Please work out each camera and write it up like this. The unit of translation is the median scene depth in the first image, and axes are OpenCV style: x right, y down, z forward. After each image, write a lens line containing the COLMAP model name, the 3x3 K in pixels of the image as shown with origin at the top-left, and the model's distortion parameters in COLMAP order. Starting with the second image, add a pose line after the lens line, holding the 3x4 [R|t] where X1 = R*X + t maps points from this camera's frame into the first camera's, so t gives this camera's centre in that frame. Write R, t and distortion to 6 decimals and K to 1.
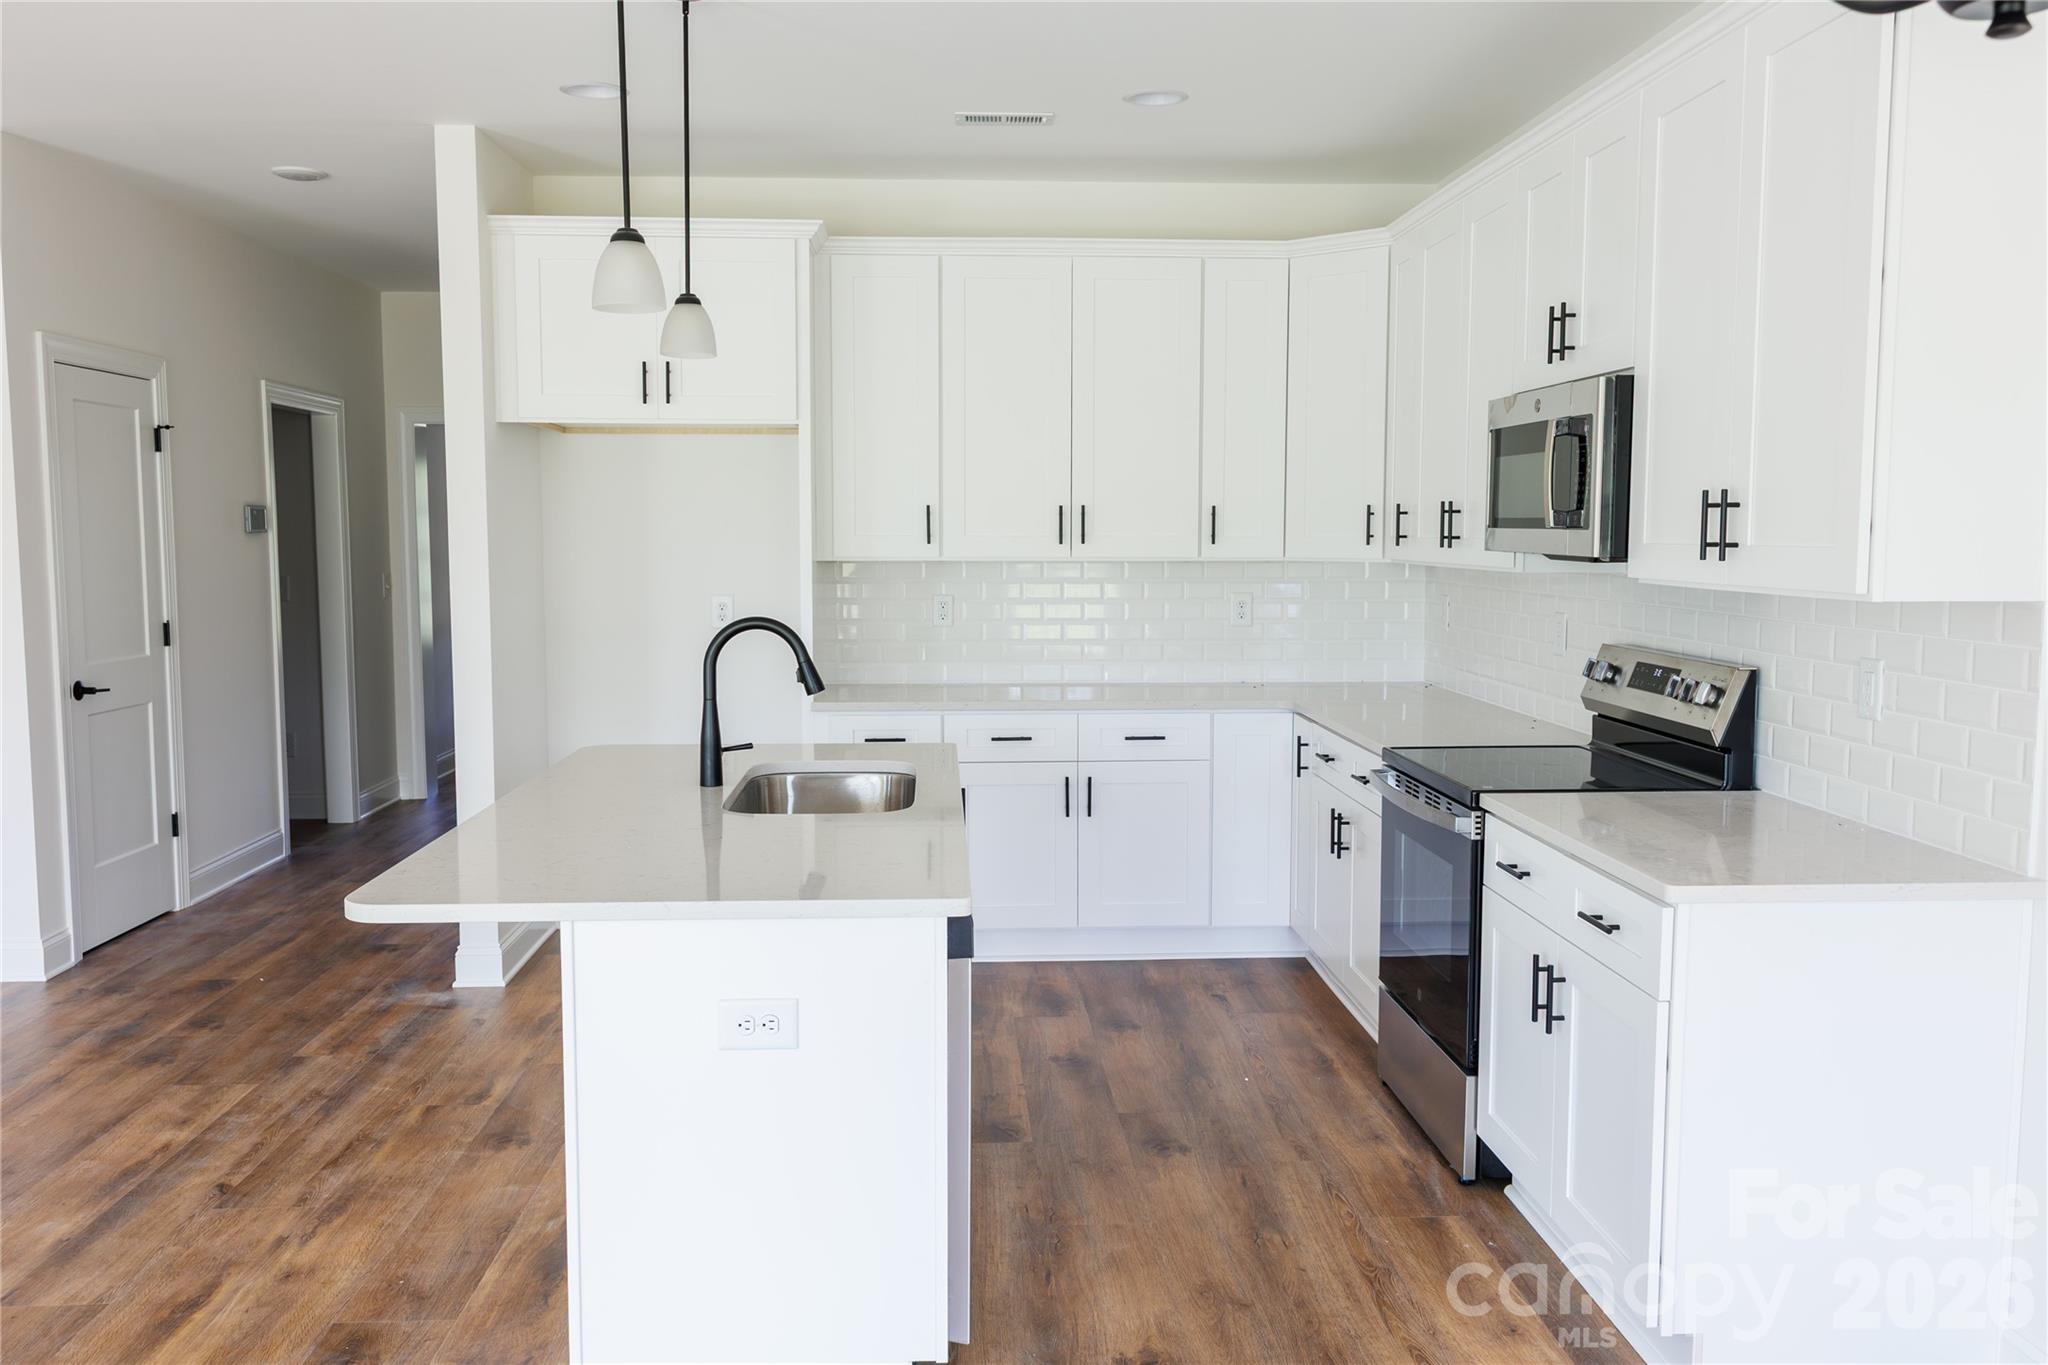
lens RADIAL K [[1654.8, 0, 1024.0], [0, 1654.8, 682.5], [0, 0, 1]] dist [0.009578, -0.008296]
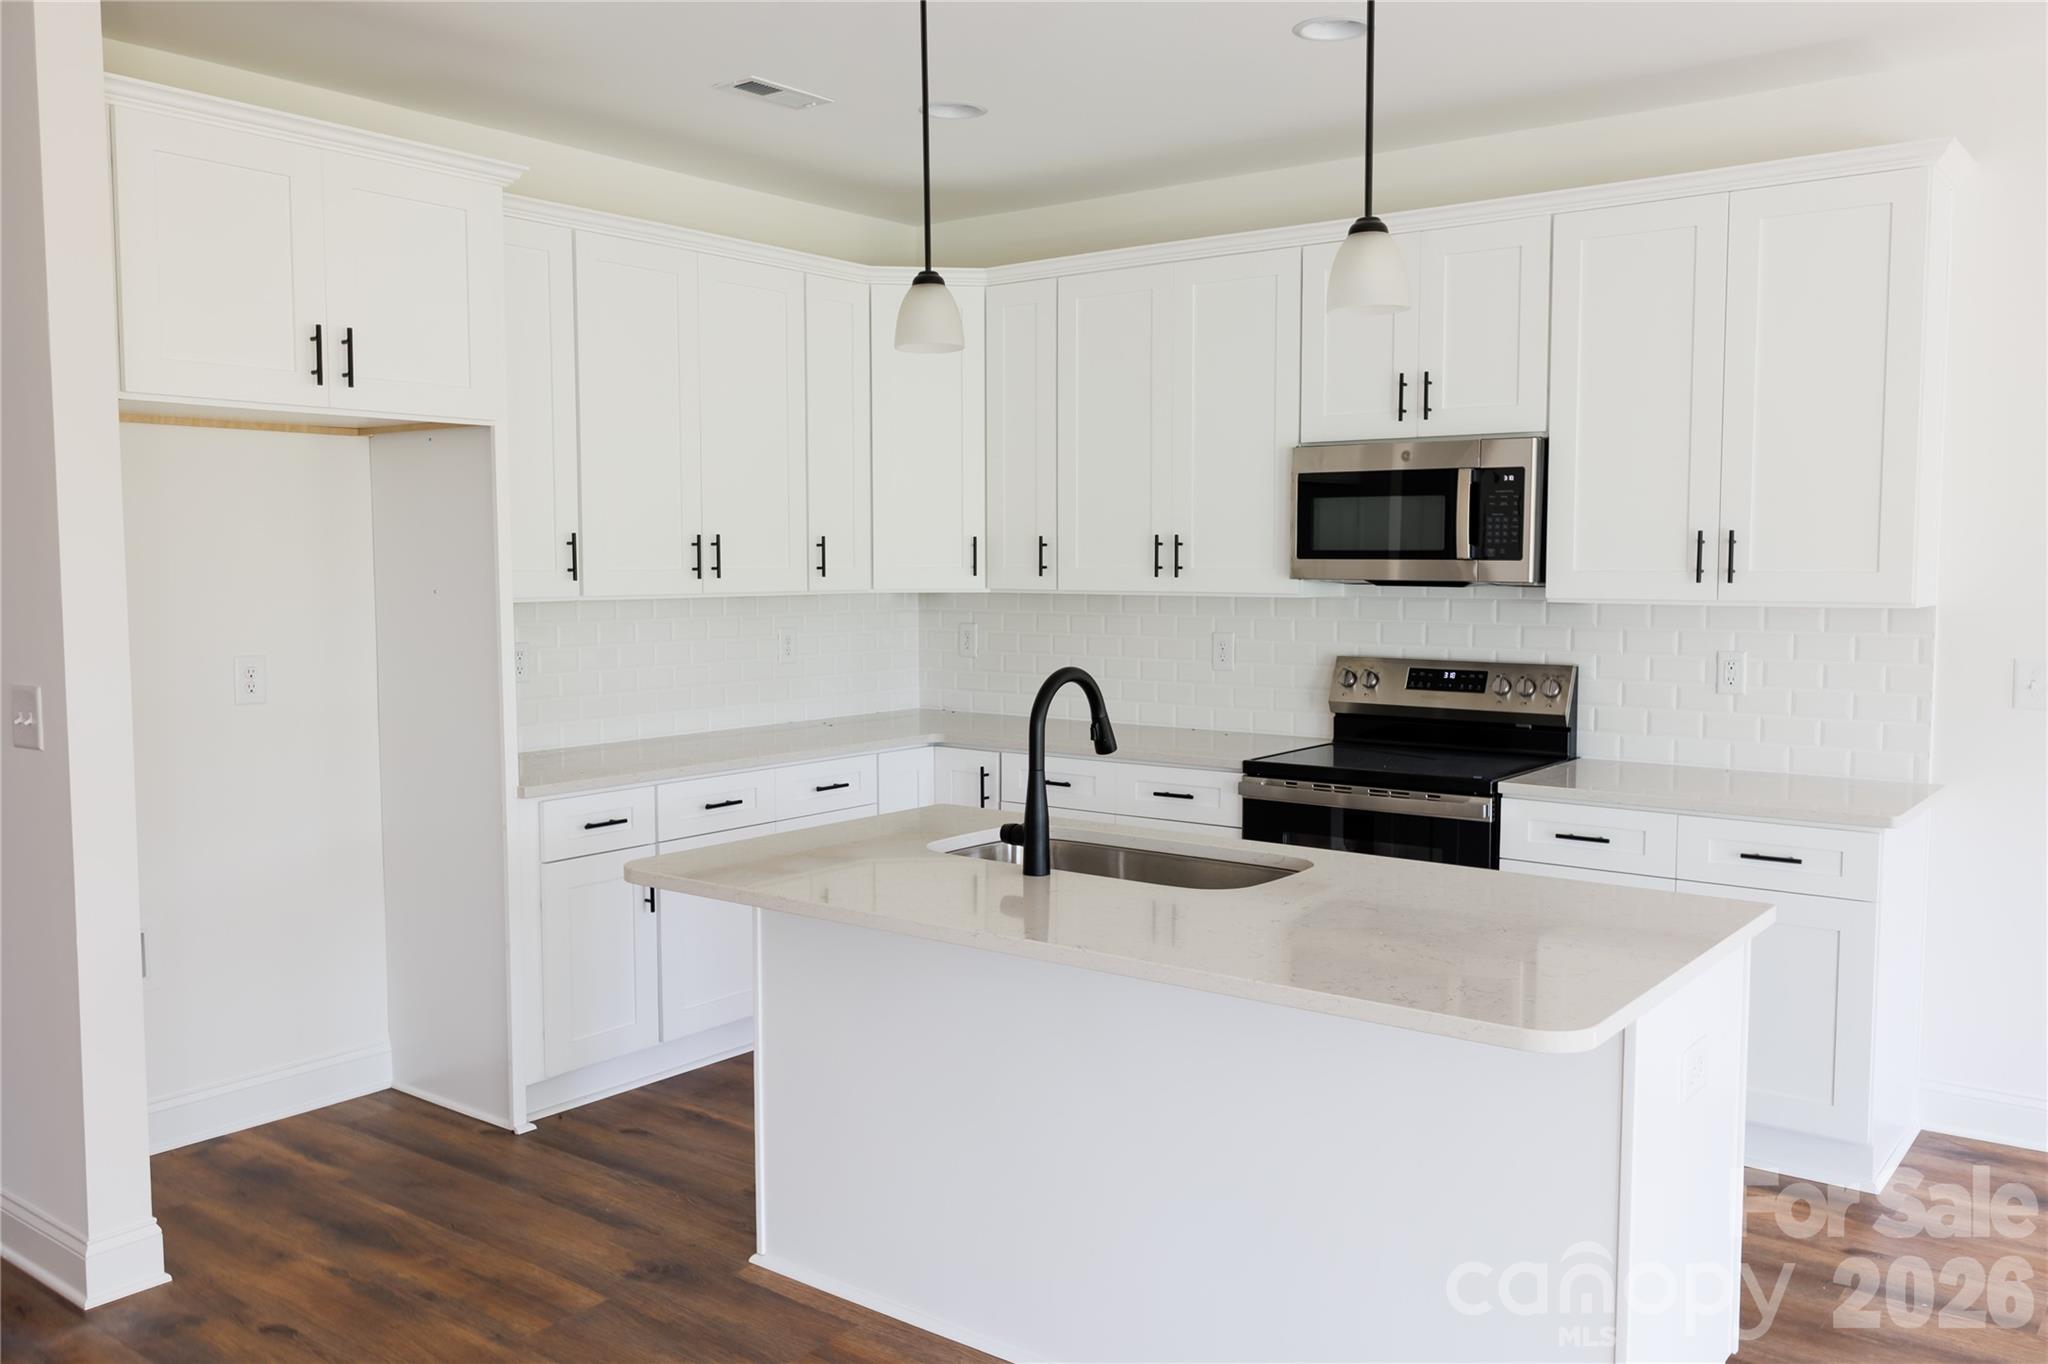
lens RADIAL K [[1654.8, 0, 1024.0], [0, 1654.8, 682.0], [0, 0, 1]] dist [0.009578, -0.008296]
pose [[0.650543, -0.059208, 0.757158, -0.699283], [0.073104, 0.997209, 0.015170, -0.039328], [-0.755943, 0.045483, 0.653055, 0.397137]]
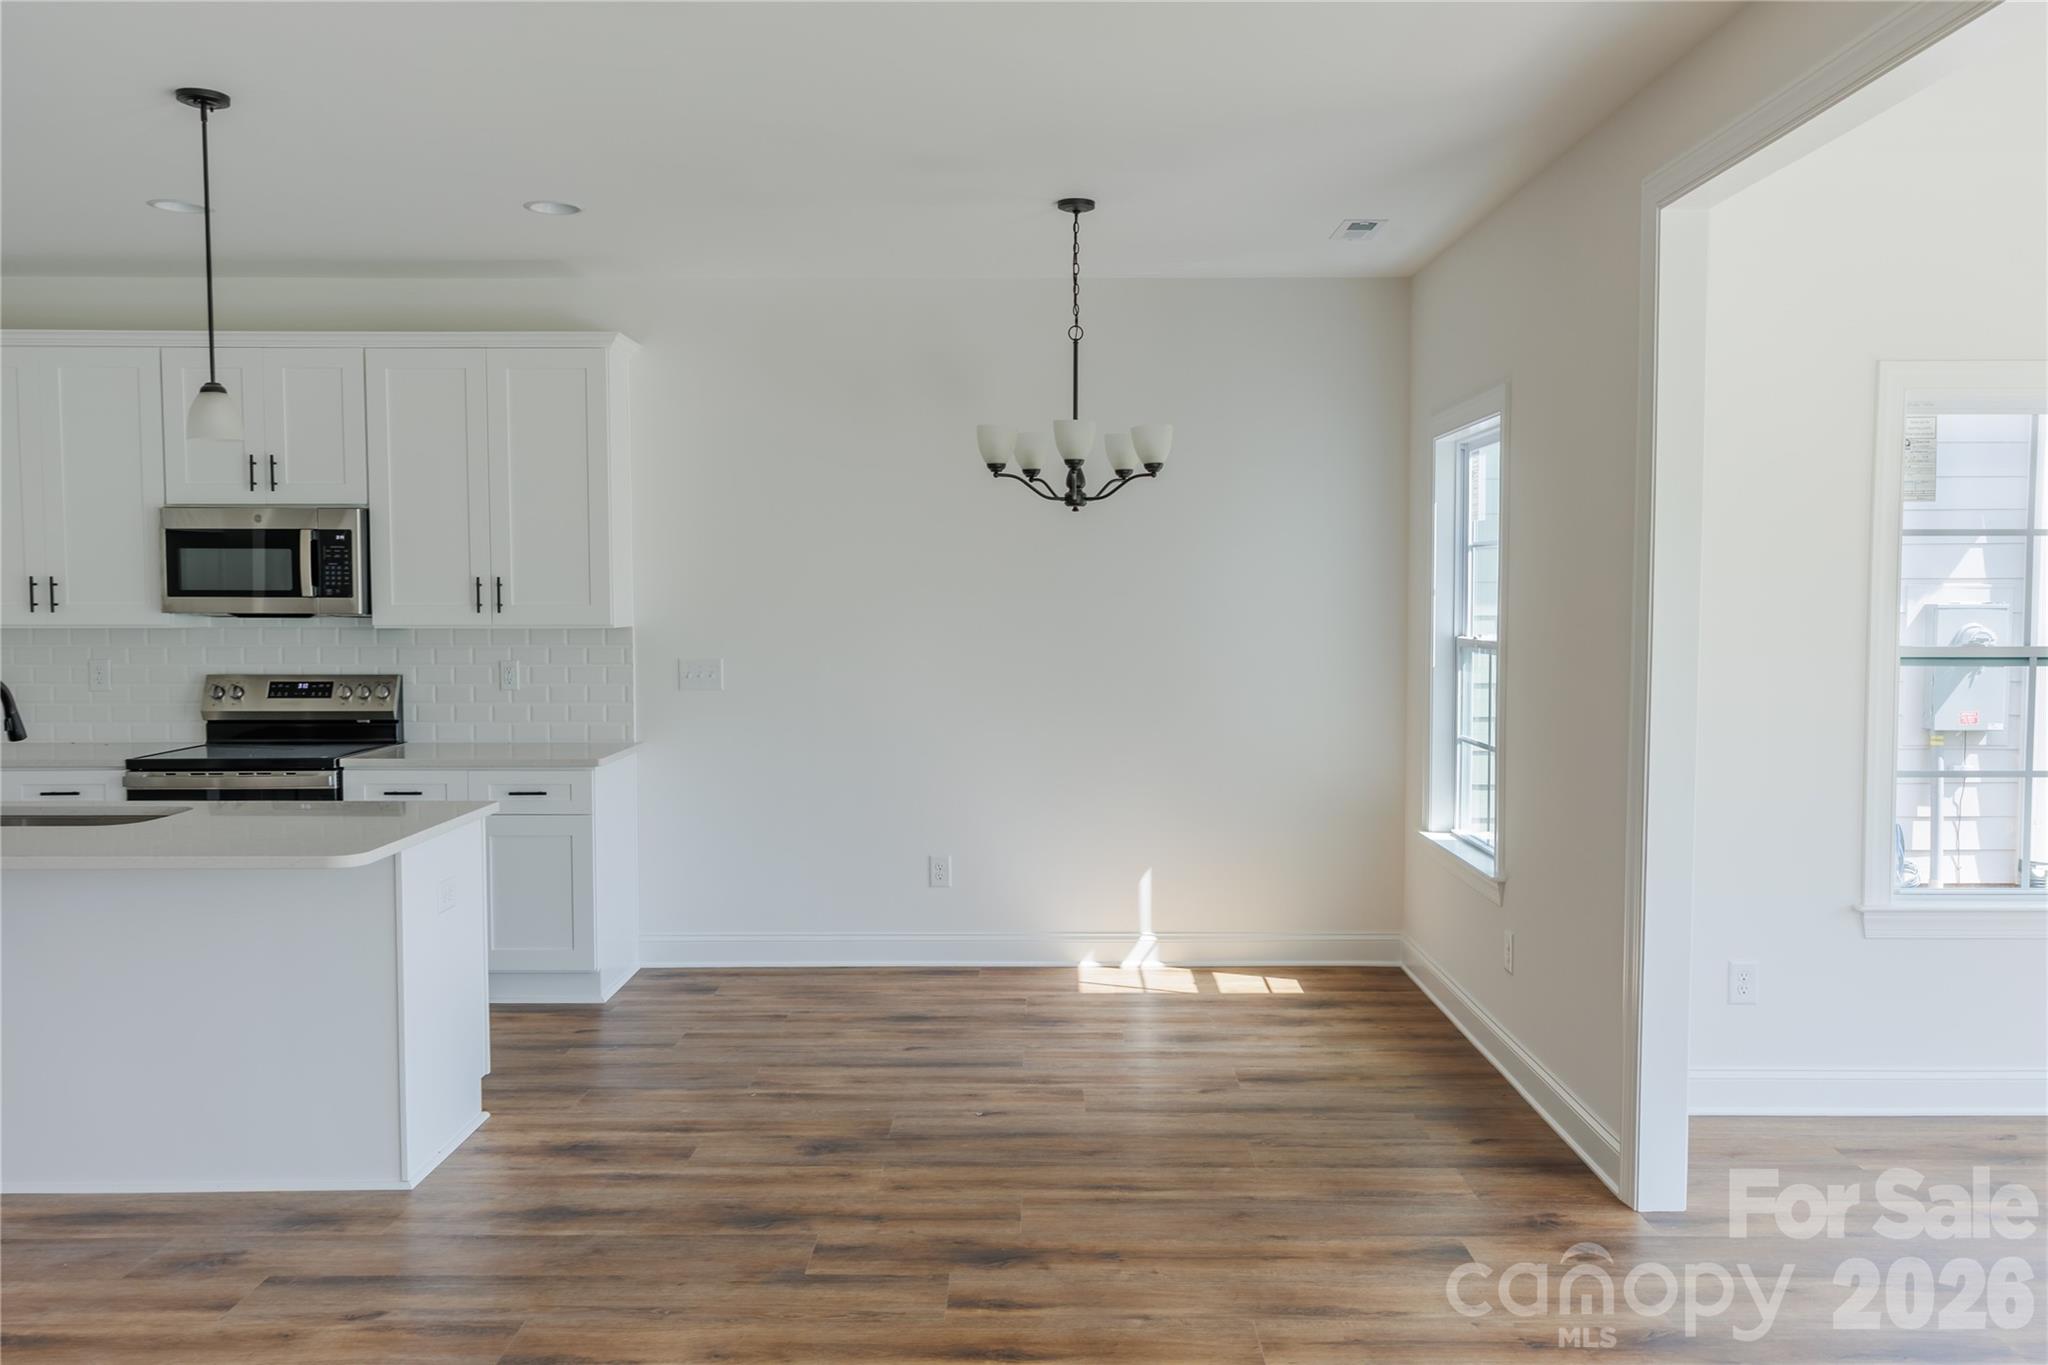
lens RADIAL K [[1634.8, 0, 1046.9], [0, 1634.8, 681.5], [0, 0, 1]] dist [0.011447, 0.000846]
pose [[0.049083, -0.055388, 0.997258, -1.077358], [0.095544, 0.994143, 0.050513, -0.019679], [-0.994214, 0.092803, 0.054087, 0.176960]]
